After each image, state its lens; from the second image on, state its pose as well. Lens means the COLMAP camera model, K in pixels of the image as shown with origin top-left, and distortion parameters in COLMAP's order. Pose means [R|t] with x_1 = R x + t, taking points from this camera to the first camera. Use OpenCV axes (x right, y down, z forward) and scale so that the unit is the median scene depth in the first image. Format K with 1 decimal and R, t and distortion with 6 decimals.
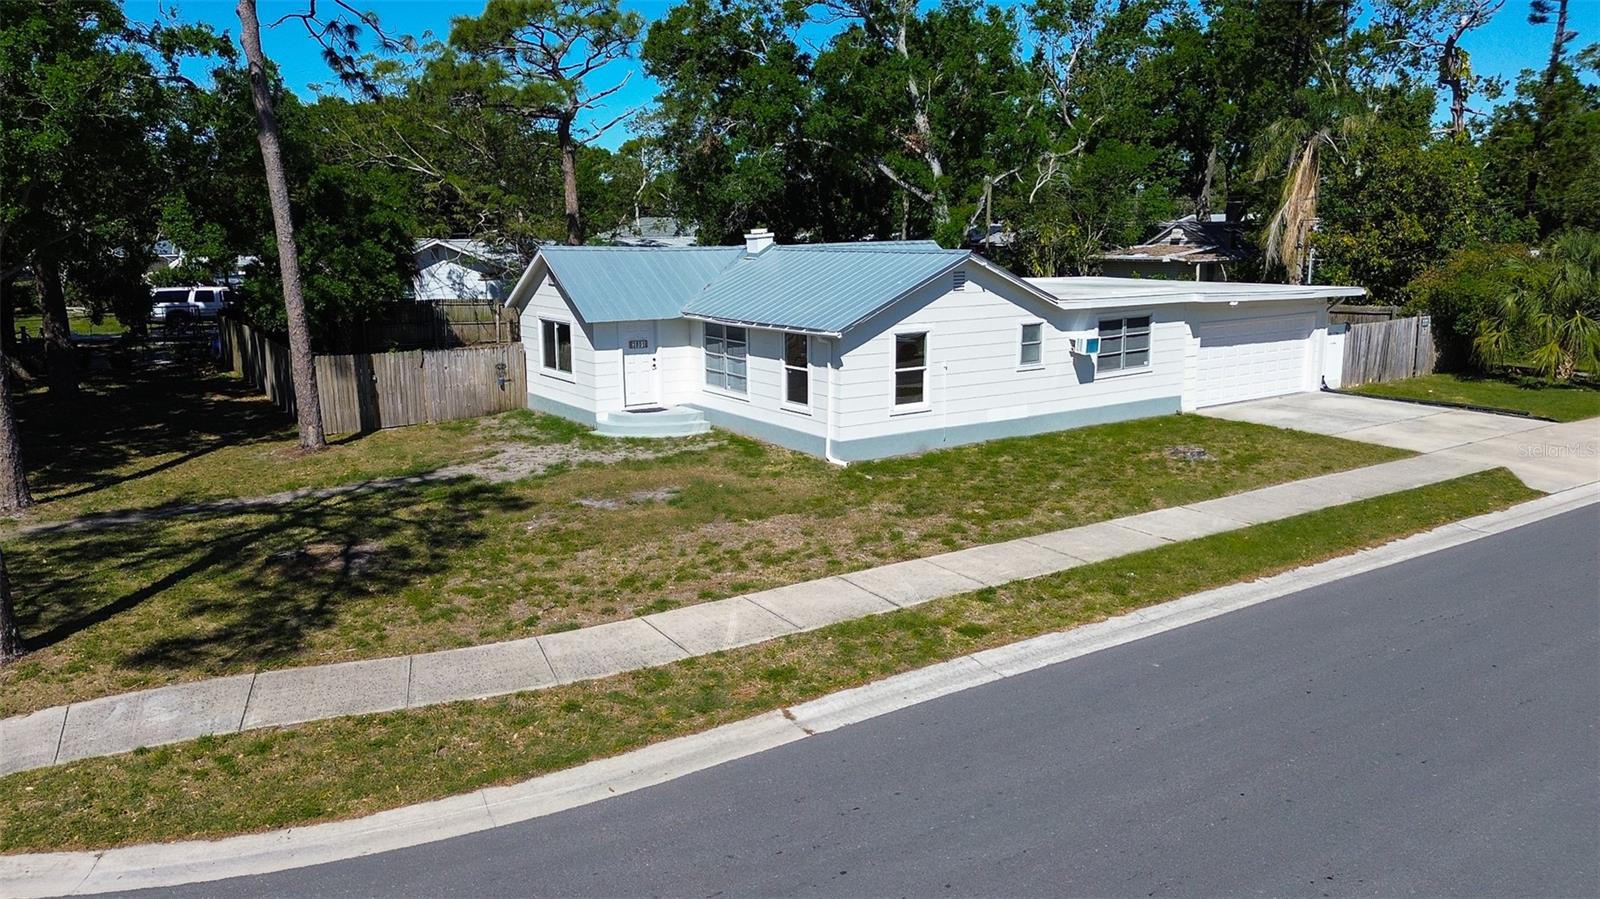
lens RADIAL K [[1142.9, 0, 803.9], [0, 1142.9, 415.3], [0, 0, 1]] dist [0.090025, -0.090438]
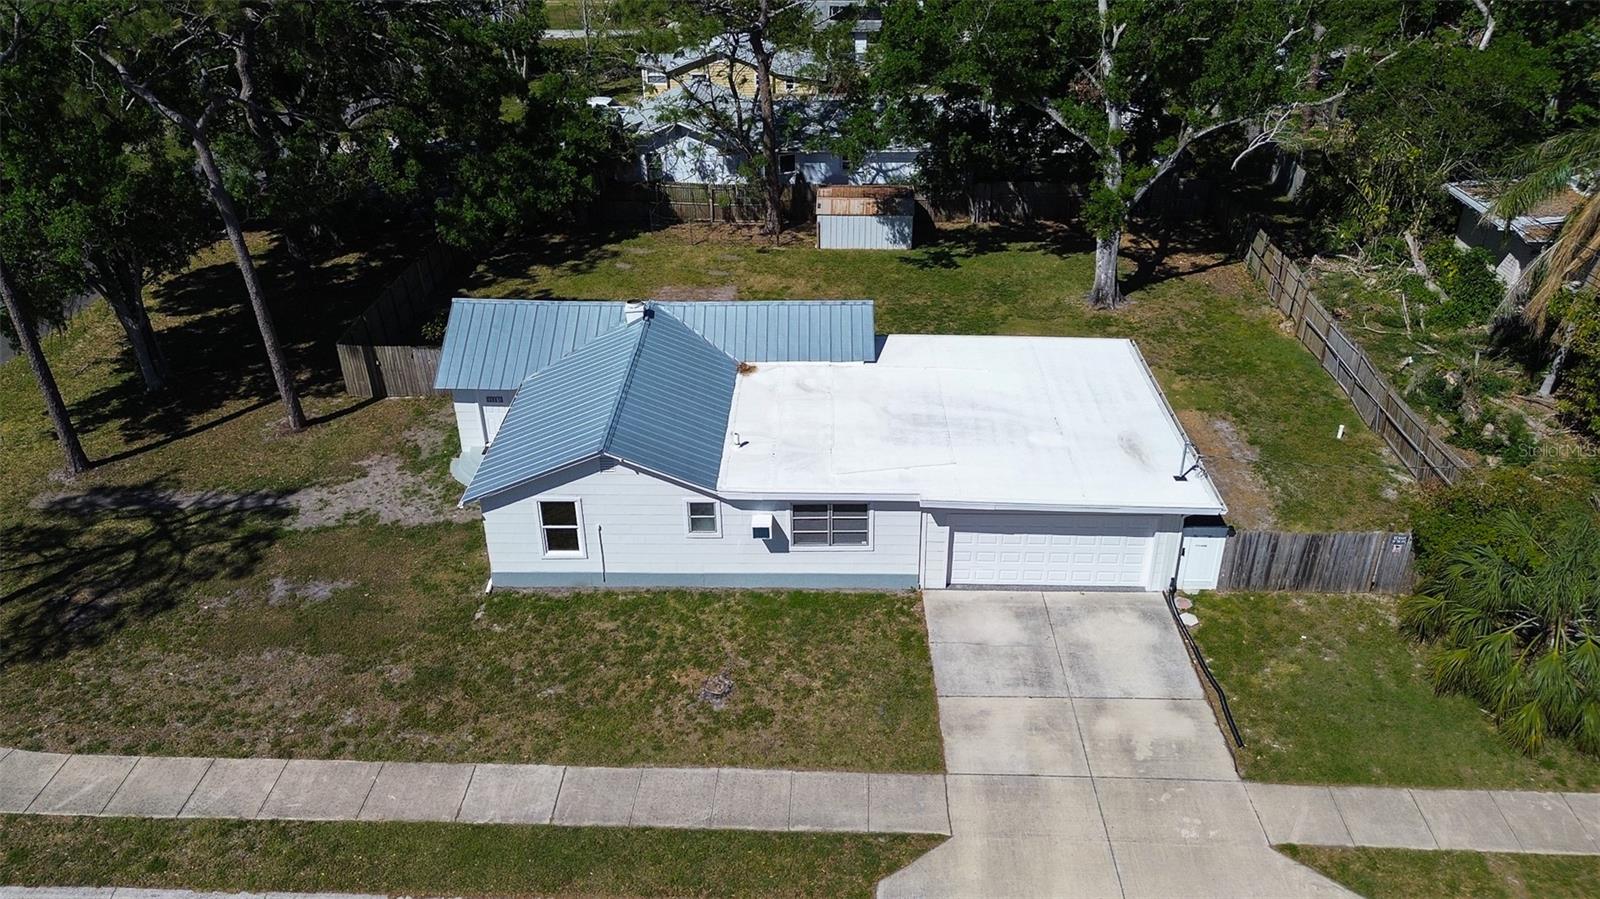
lens RADIAL K [[1142.9, 0, 803.9], [0, 1142.9, 415.3], [0, 0, 1]] dist [0.090025, -0.090438]
pose [[0.807120, 0.285174, -0.516945, 0.813001], [-0.094740, 0.926819, 0.363362, -0.558044], [0.582736, -0.244301, 0.775072, 0.245561]]
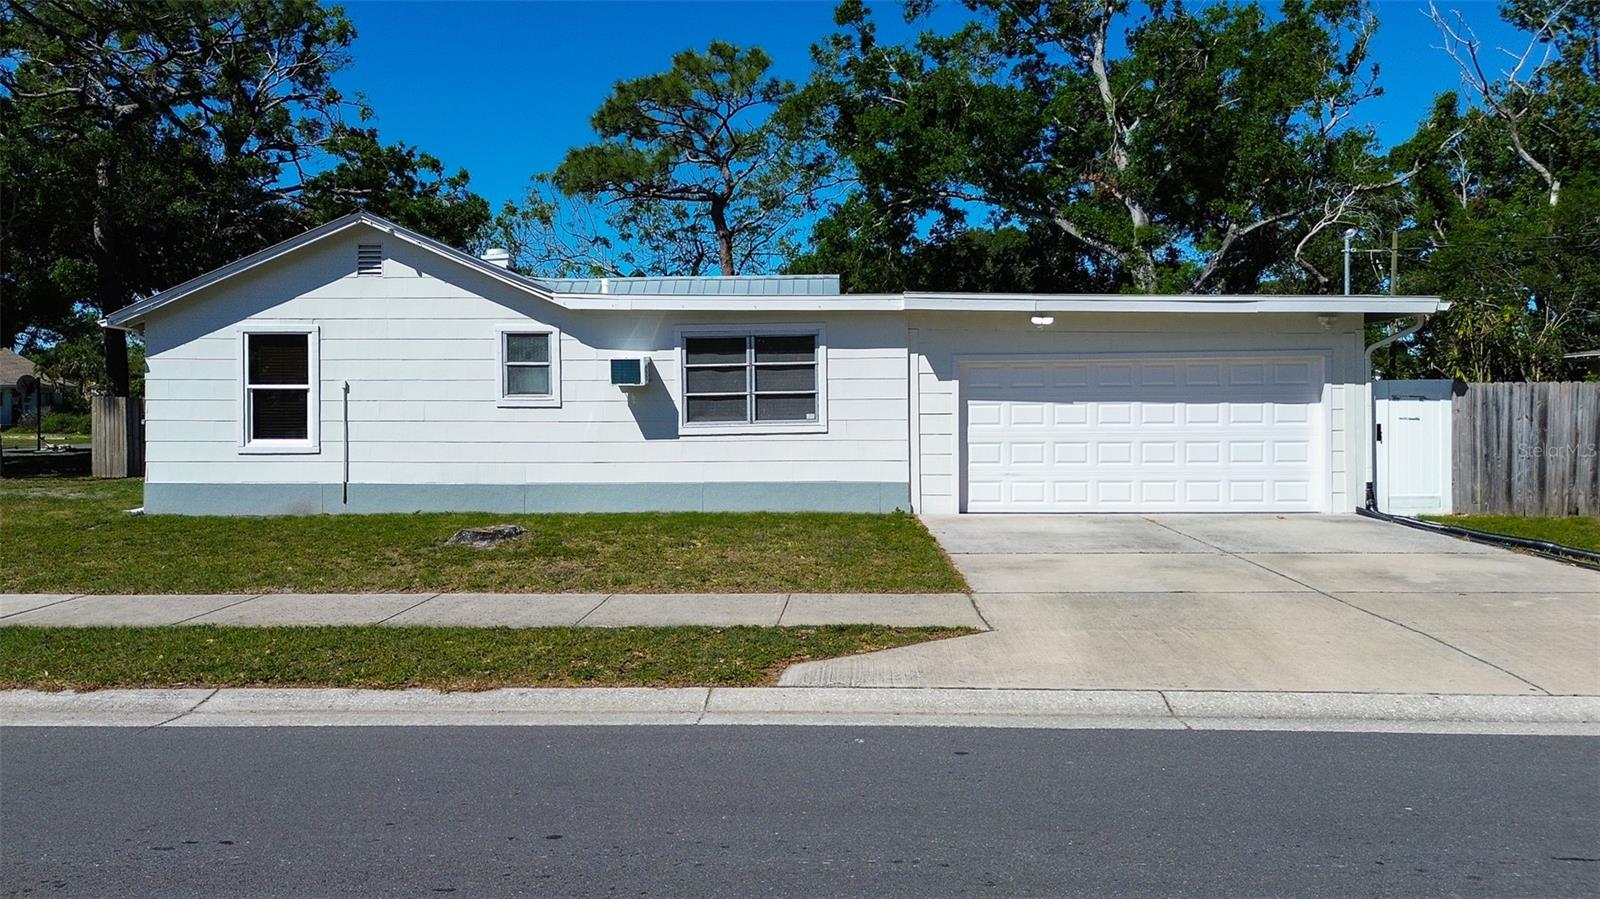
lens RADIAL K [[1155.0, 0, 802.5], [0, 1155.0, 408.6], [0, 0, 1]] dist [0.037623, -0.002351]
pose [[0.802921, 0.009243, -0.596014, 0.696895], [-0.103427, 0.986874, -0.124028, 0.023434], [0.587044, 0.161228, 0.793337, 0.600603]]
